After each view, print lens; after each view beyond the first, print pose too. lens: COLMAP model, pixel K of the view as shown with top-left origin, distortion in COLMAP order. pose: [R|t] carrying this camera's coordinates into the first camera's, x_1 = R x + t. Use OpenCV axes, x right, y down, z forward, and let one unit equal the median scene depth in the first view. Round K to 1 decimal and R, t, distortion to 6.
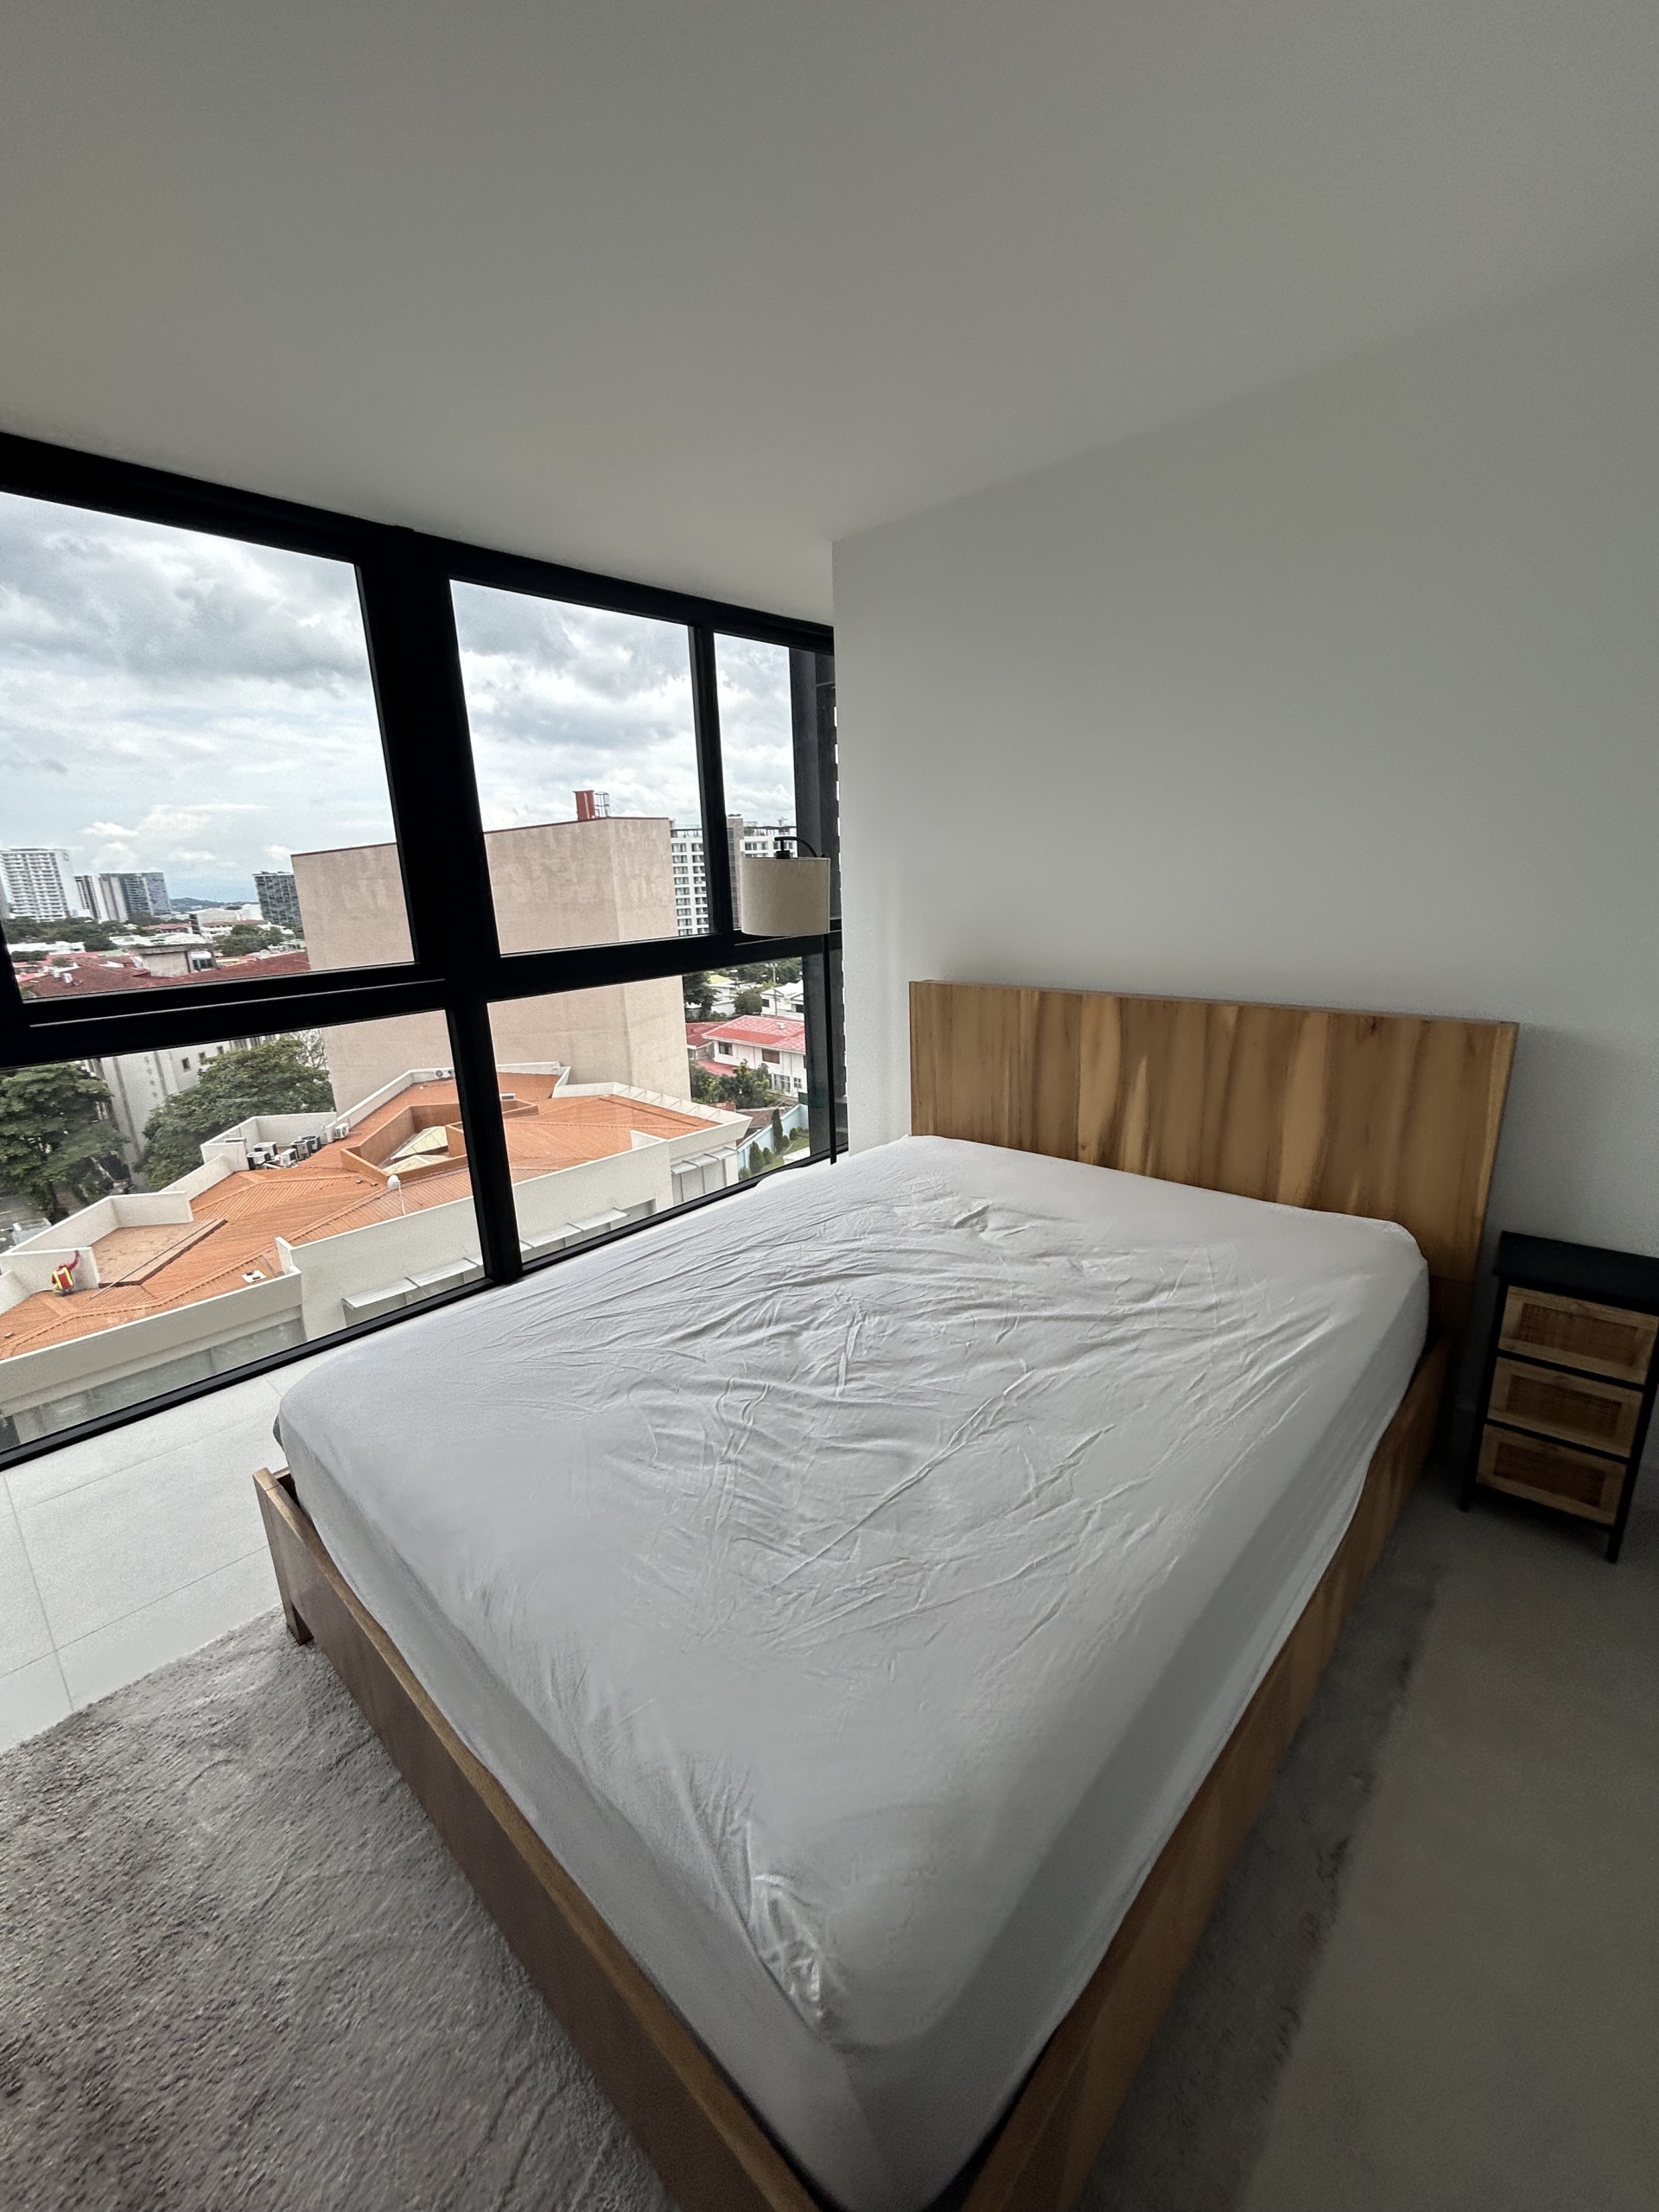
lens RADIAL K [[895.1, 0, 834.0], [0, 895.1, 1107.9], [0, 0, 1]] dist [-0.003237, 0.000157]
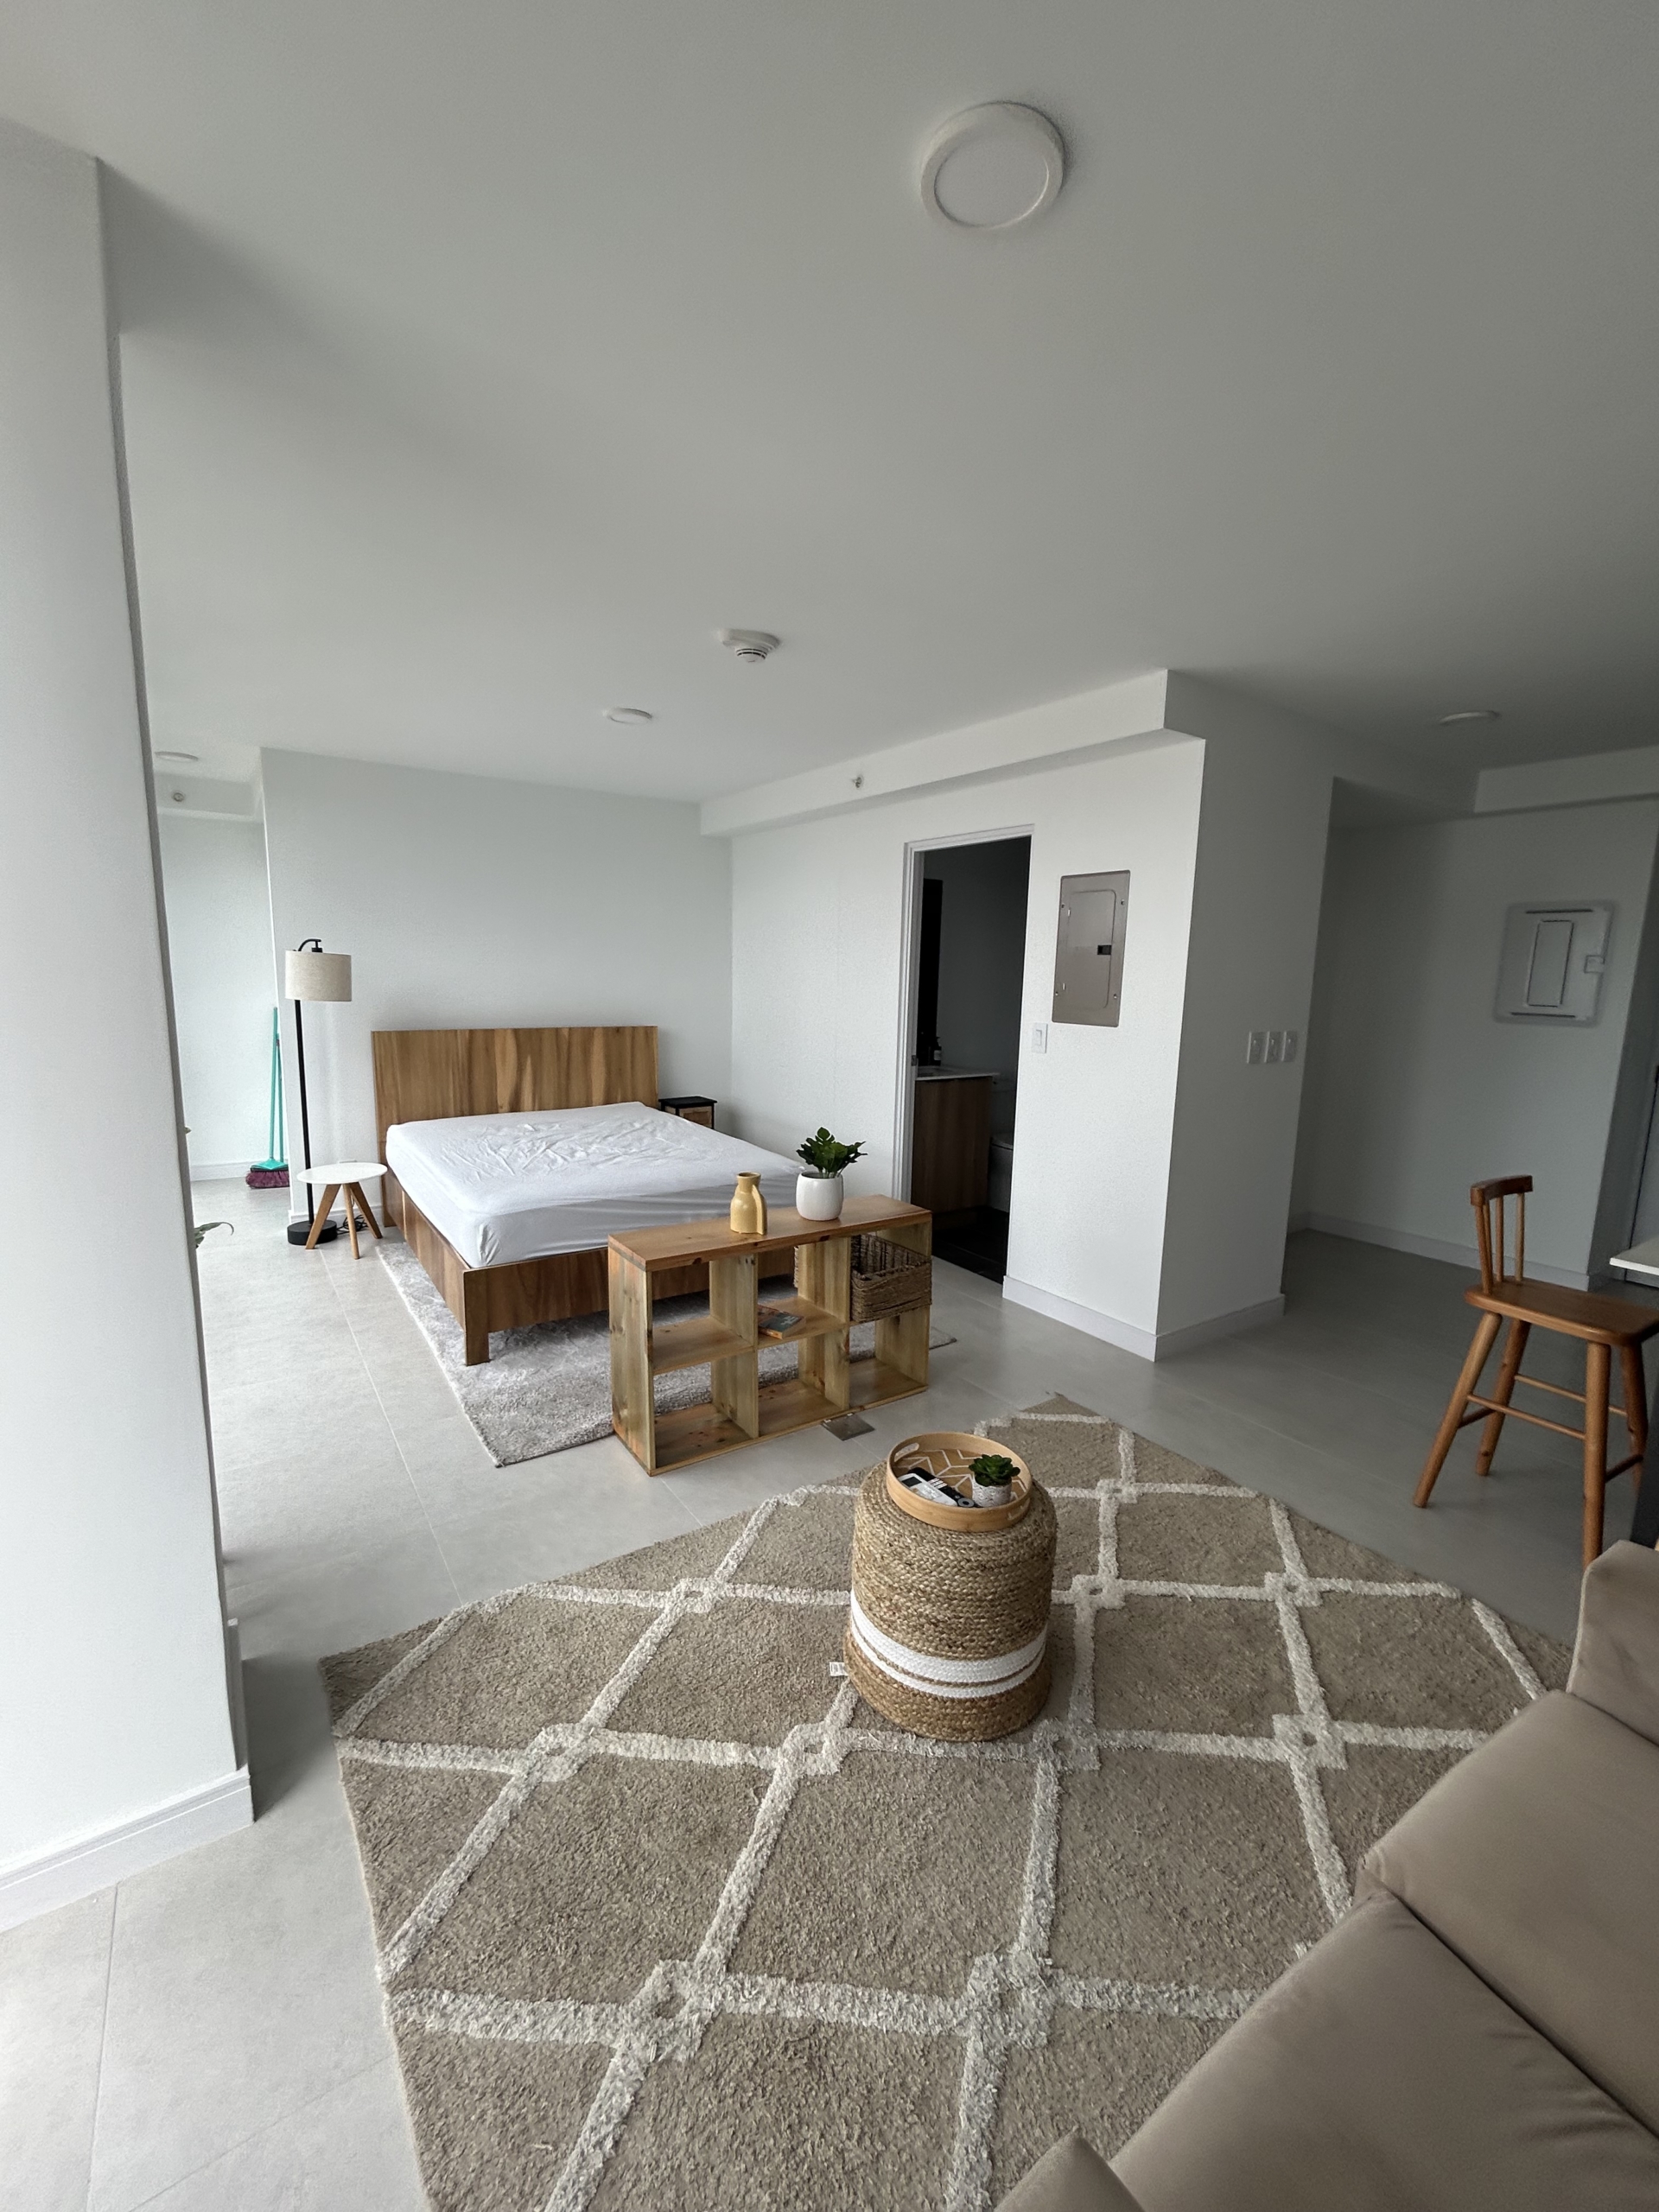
lens RADIAL K [[898.7, 0, 835.8], [0, 898.7, 1110.9], [0, 0, 1]] dist [0.002660, 0.000134]
pose [[0.214418, -0.115507, 0.969888, -1.562015], [0.228576, 0.971344, 0.065148, 0.096386], [-0.949620, 0.207724, 0.234676, -0.165774]]
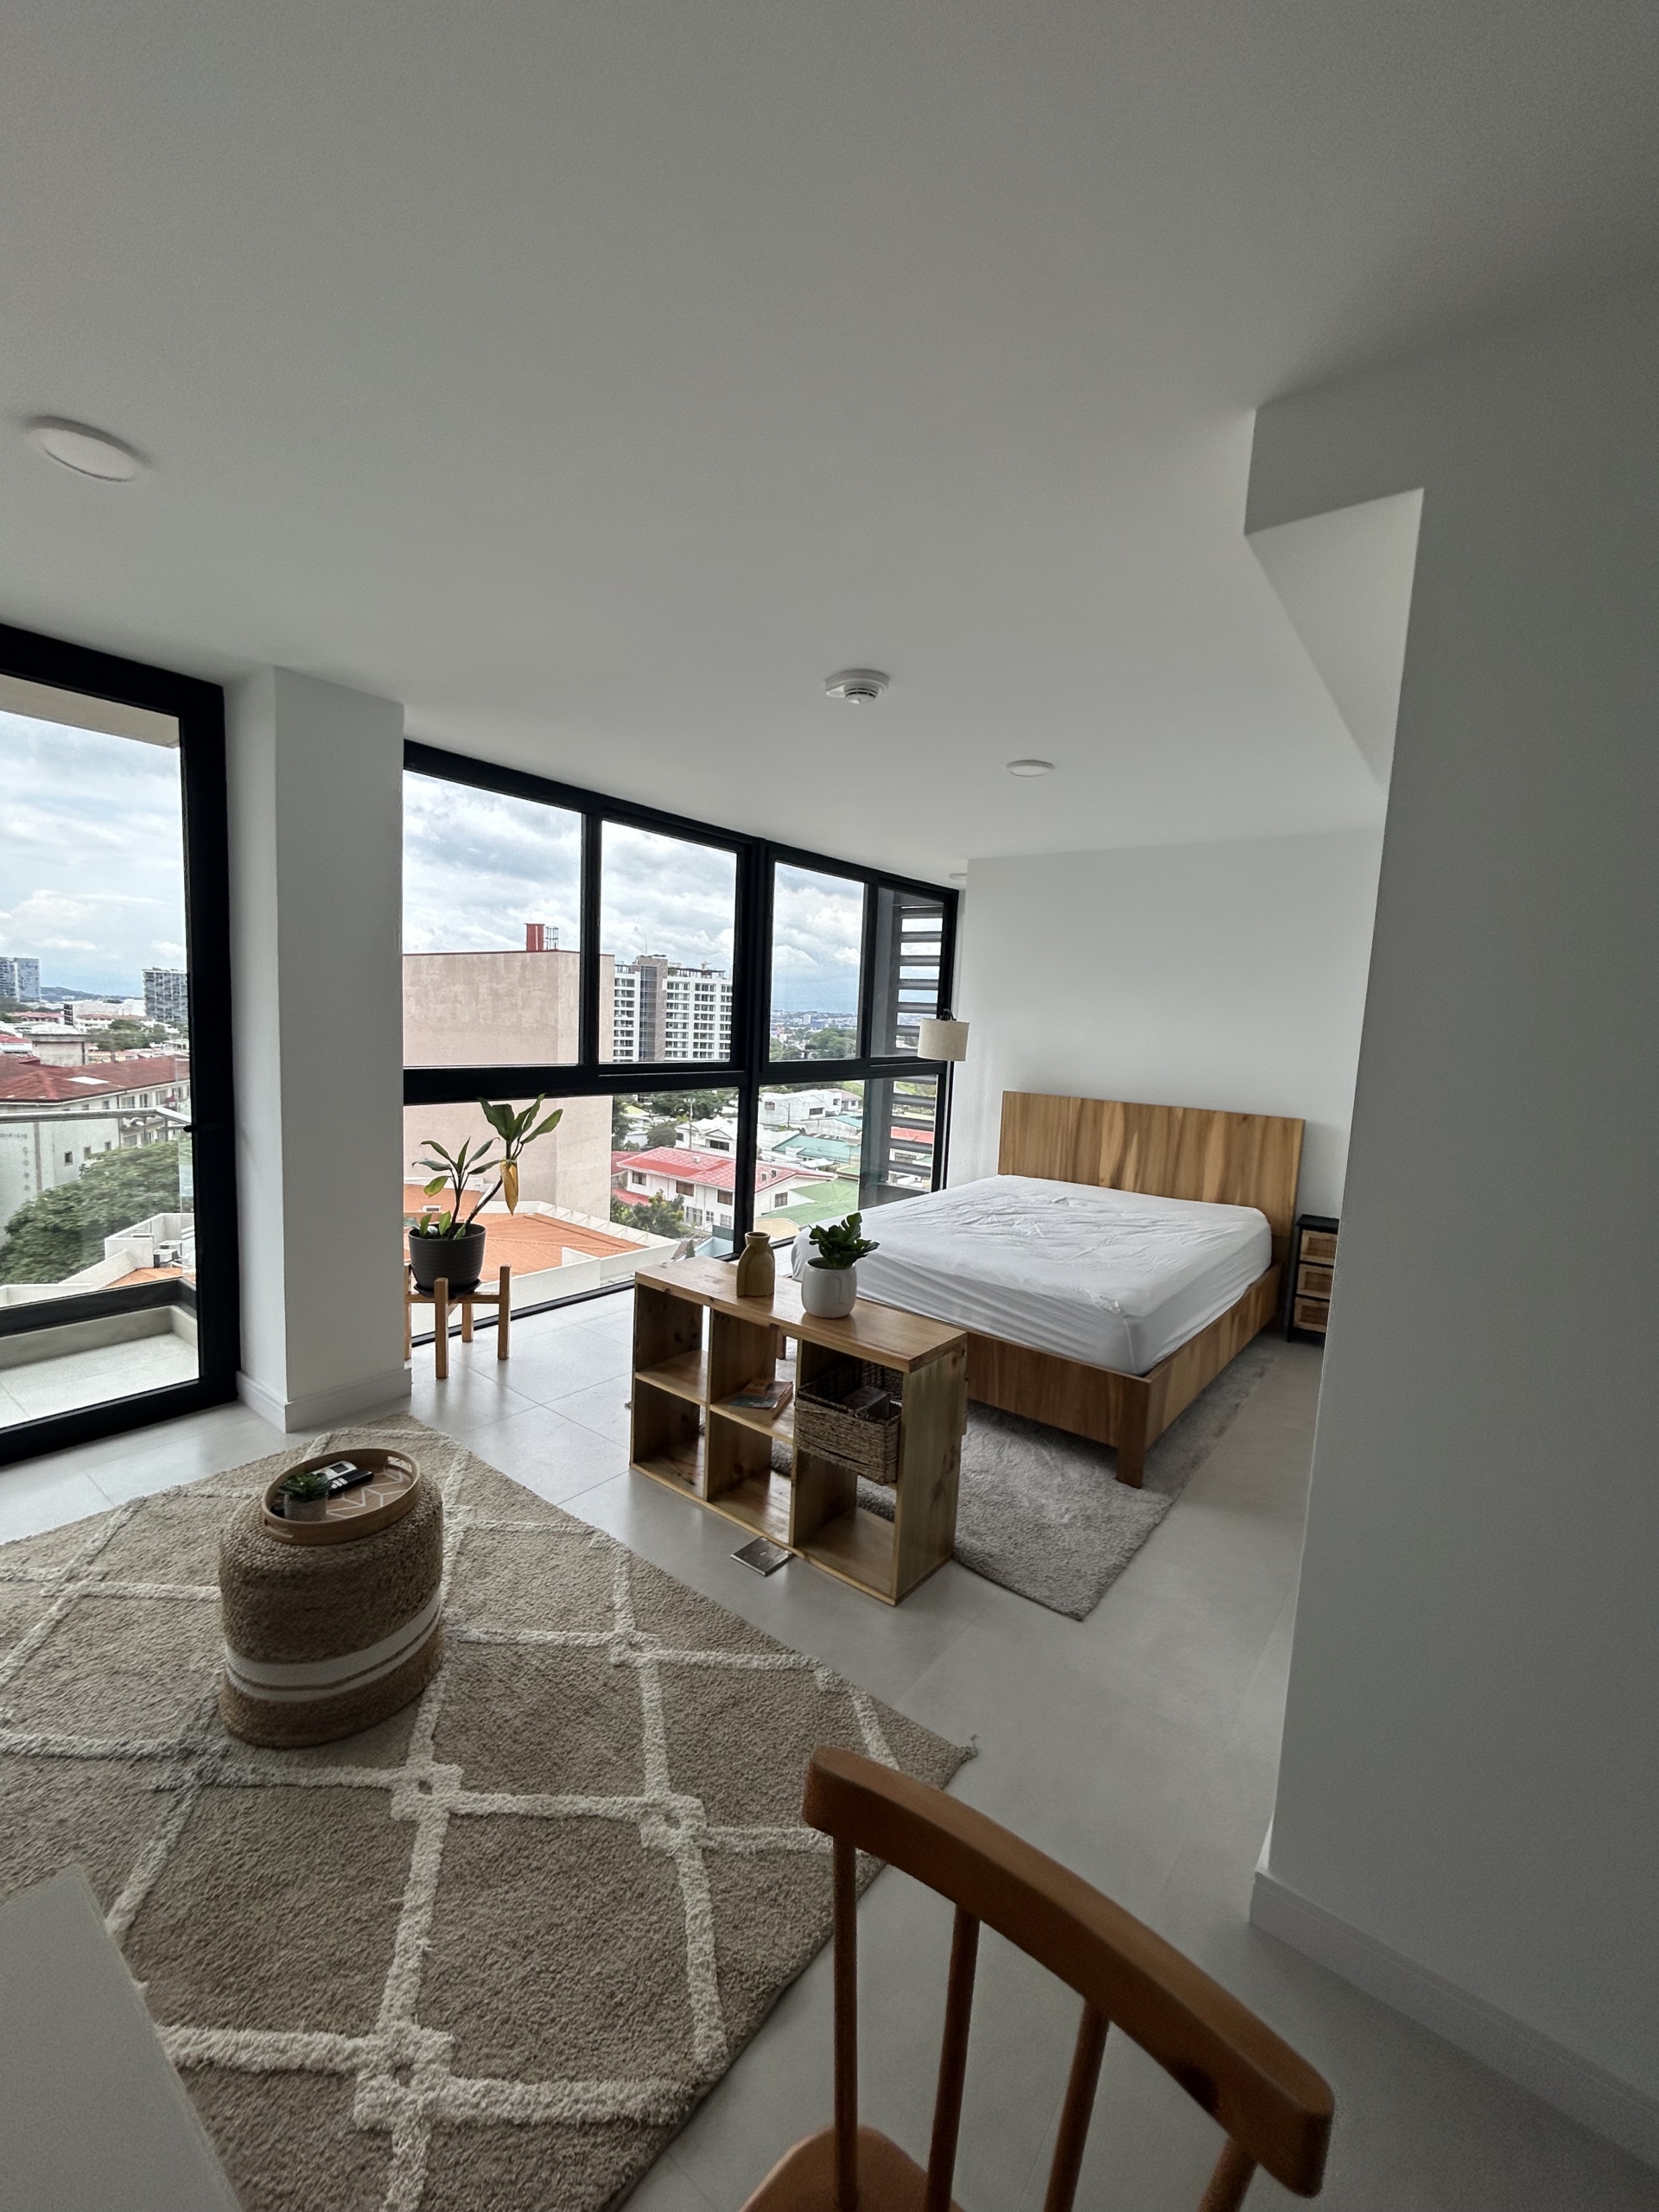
lens RADIAL K [[897.6, 0, 831.7], [0, 897.6, 1111.6], [0, 0, 1]] dist [0.002717, -0.000001]
pose [[0.992316, 0.069848, 0.102131, -0.526389], [-0.053181, 0.986060, -0.157665, 0.244364], [-0.111719, 0.151022, 0.982197, -0.882521]]
